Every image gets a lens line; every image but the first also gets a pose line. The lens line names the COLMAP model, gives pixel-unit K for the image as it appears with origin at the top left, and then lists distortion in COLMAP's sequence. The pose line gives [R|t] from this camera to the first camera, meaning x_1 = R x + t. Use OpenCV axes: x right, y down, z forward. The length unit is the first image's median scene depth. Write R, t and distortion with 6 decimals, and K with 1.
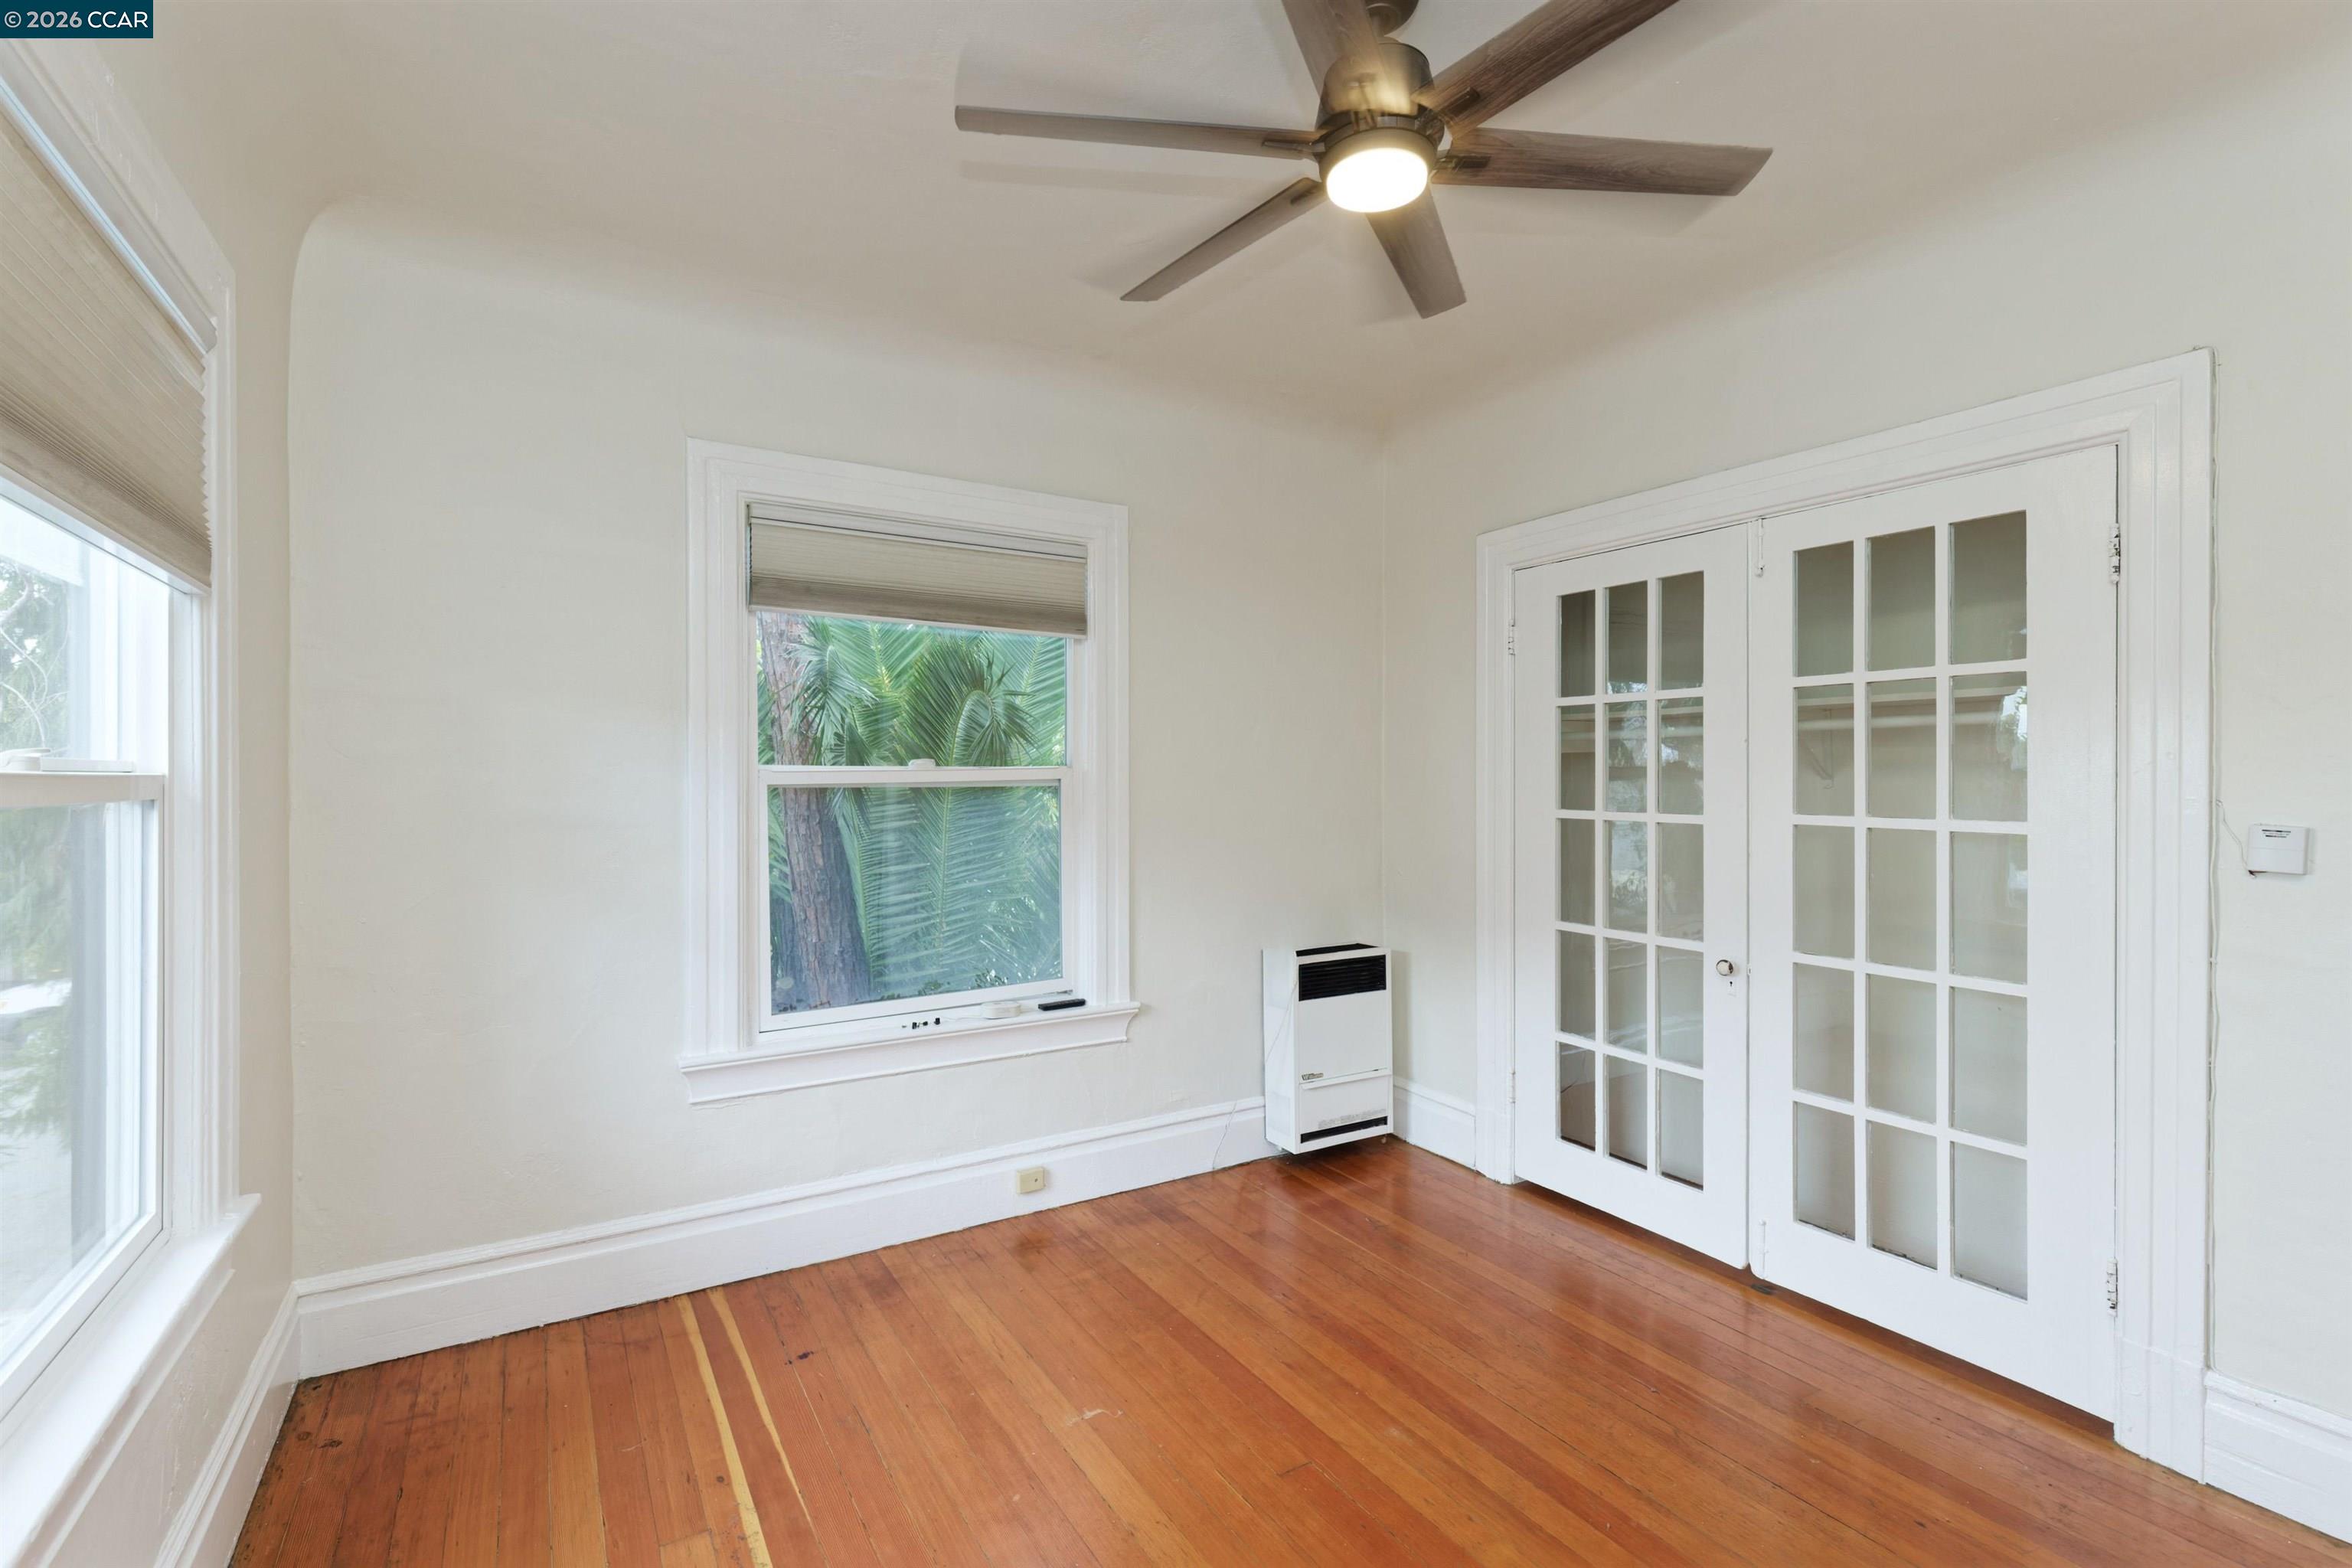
lens RADIAL K [[1076.4, 0, 1176.7], [0, 1076.4, 778.2], [0, 0, 1]] dist [0.000502, 0.000103]
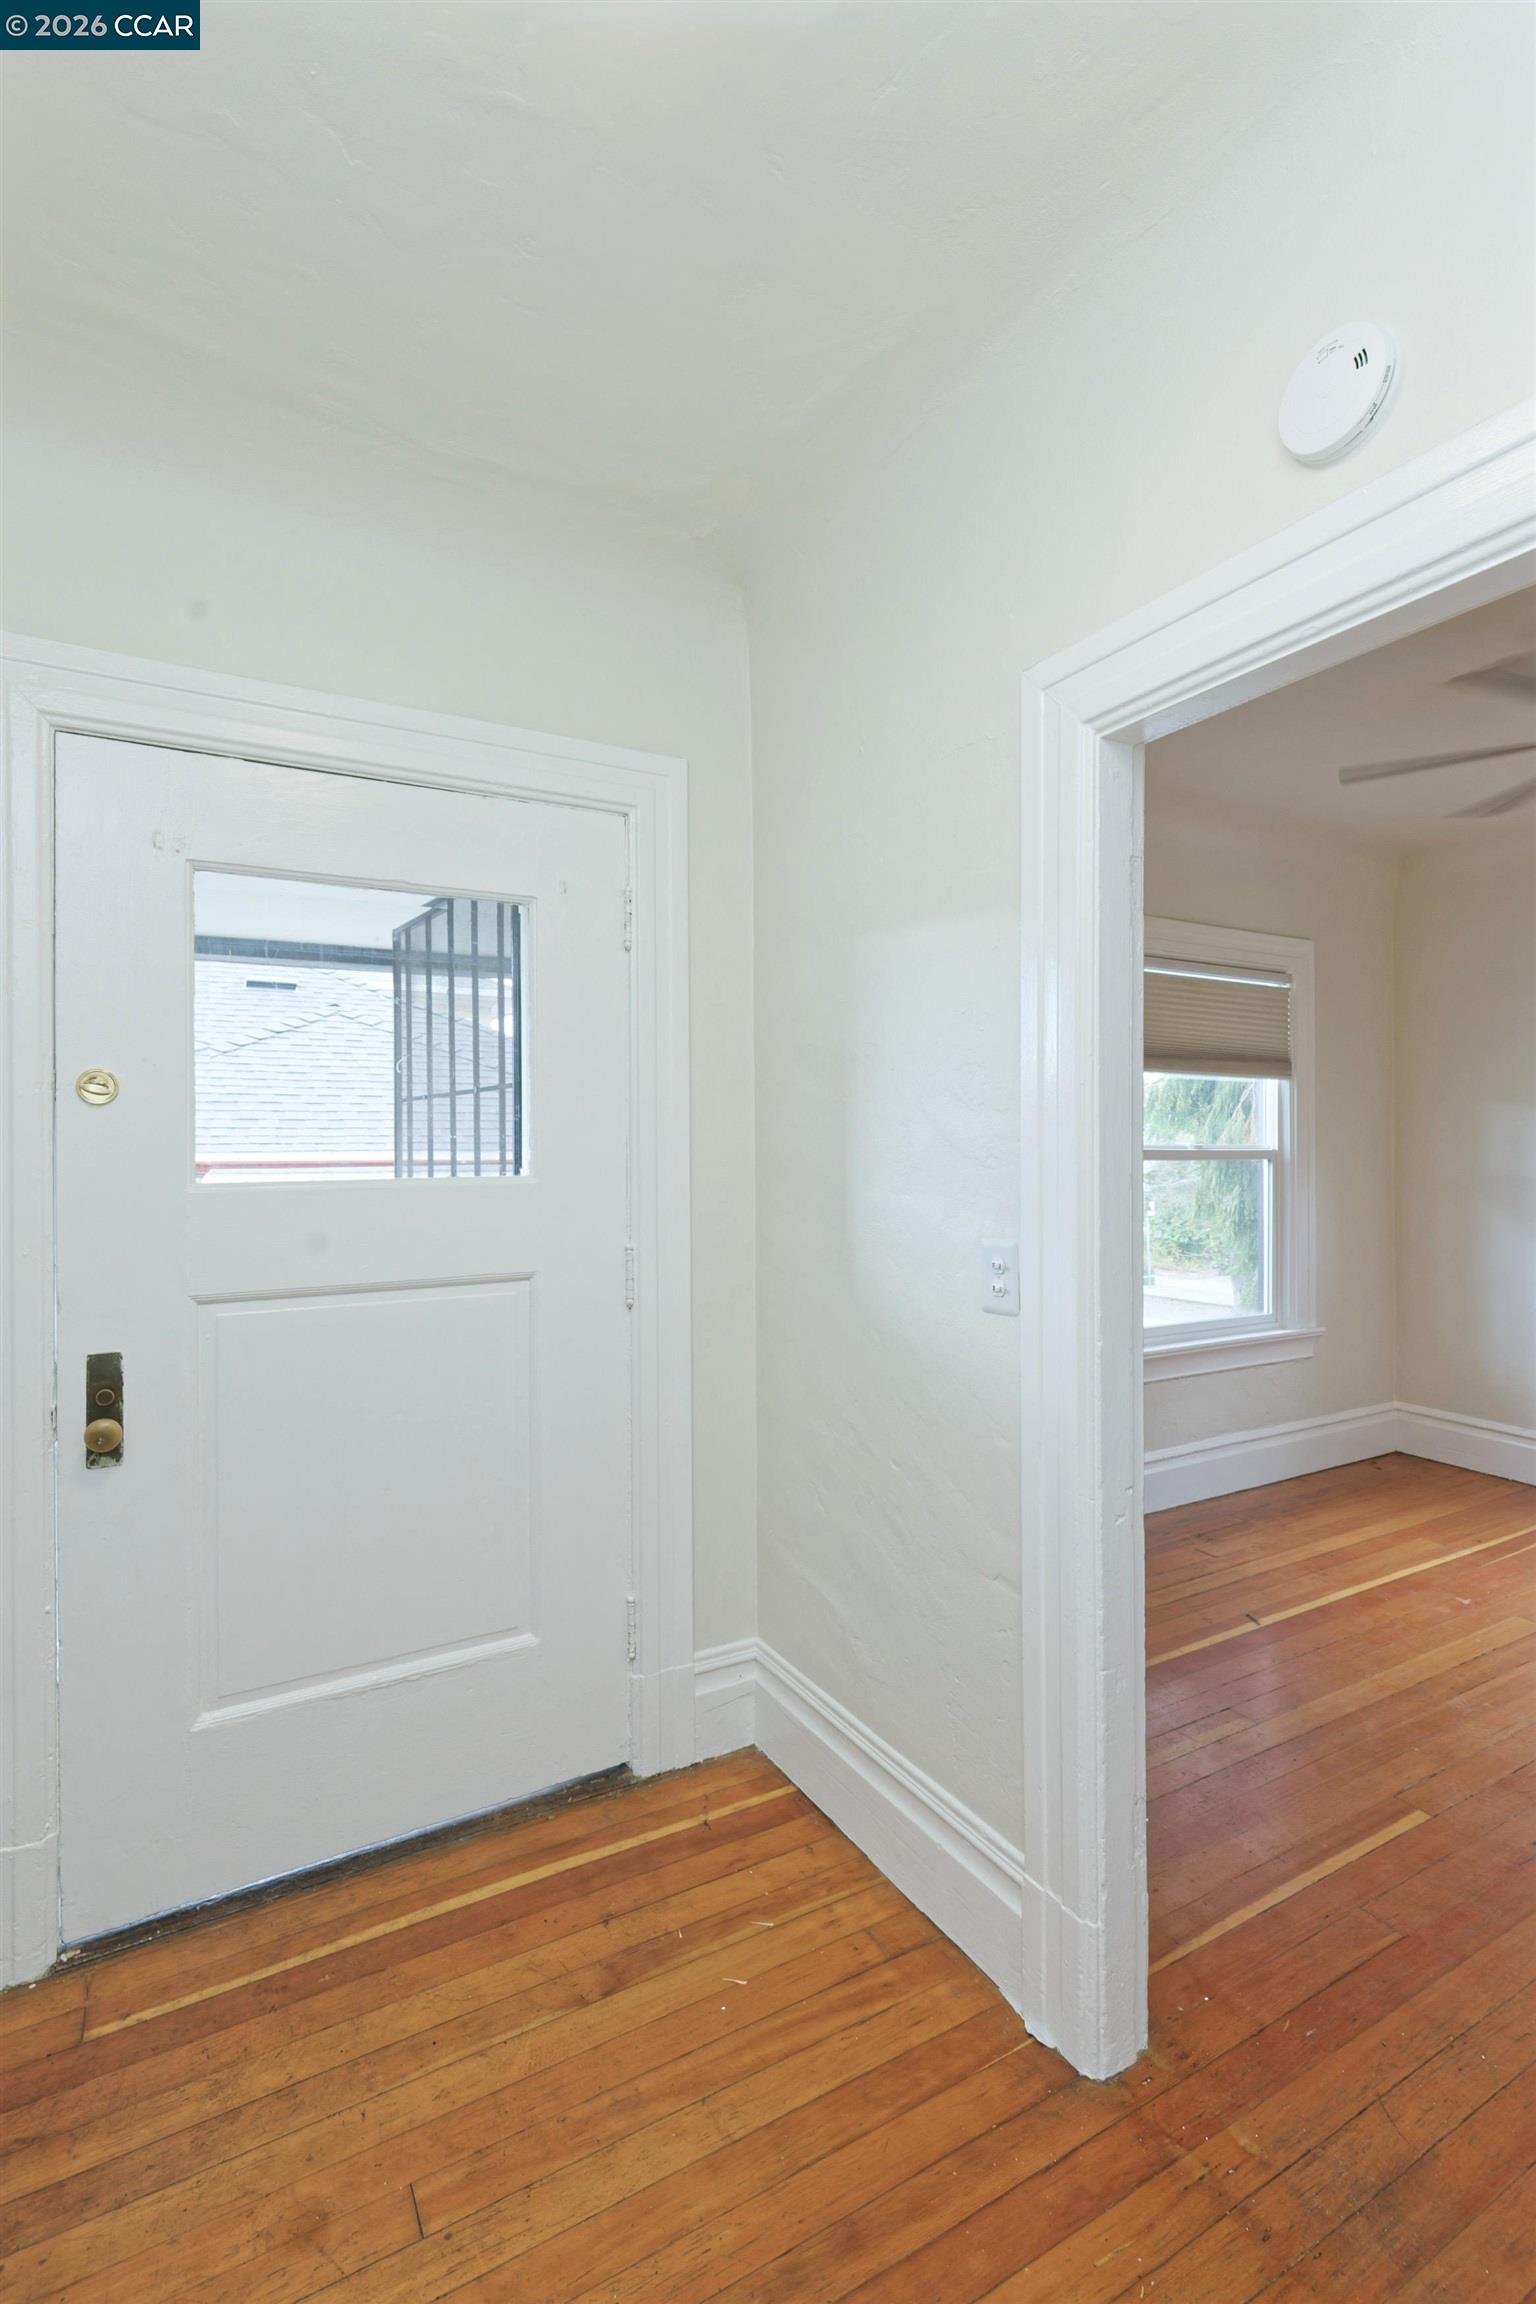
lens RADIAL K [[1054.4, 0, 765.9], [0, 1054.4, 1149.7], [0, 0, 1]] dist [0.000502, 0.000103]
pose [[-0.020451, 0.002414, -0.999788, 1.437296], [-0.002187, 0.999995, 0.002459, -0.003212], [0.999788, 0.002237, -0.020445, -0.164932]]
